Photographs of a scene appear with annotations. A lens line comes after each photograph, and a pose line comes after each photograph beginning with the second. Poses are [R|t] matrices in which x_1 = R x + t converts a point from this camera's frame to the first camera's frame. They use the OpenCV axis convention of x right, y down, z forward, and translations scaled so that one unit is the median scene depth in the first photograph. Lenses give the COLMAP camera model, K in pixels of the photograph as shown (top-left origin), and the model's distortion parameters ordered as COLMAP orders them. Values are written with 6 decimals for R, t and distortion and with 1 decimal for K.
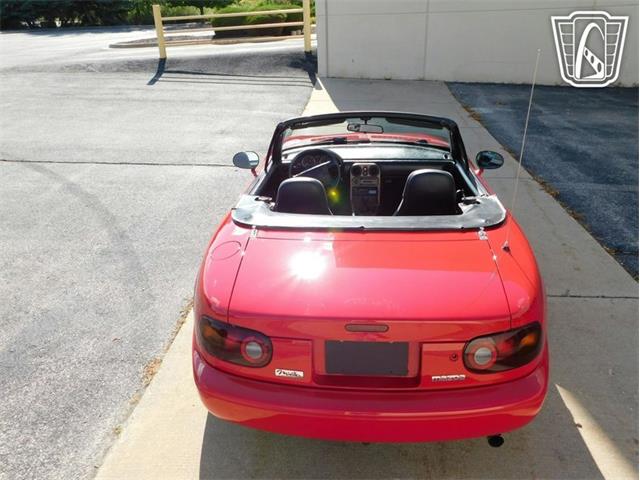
lens RADIAL K [[563.5, 0, 320.0], [0, 563.5, 240.0], [0, 0, 1]] dist [0.005711, 0.010039]
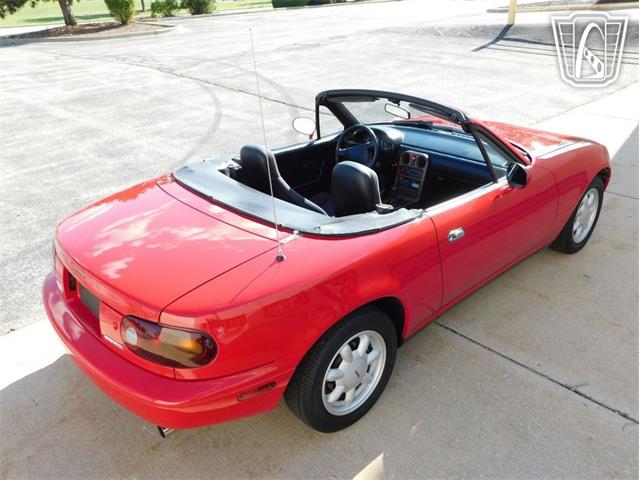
lens RADIAL K [[563.5, 0, 320.0], [0, 563.5, 240.0], [0, 0, 1]] dist [0.005711, 0.010039]
pose [[0.784223, 0.259869, -0.563438, 0.108225], [-0.228930, 0.965185, 0.126525, -0.017569], [0.576702, 0.029764, 0.816412, 0.043681]]
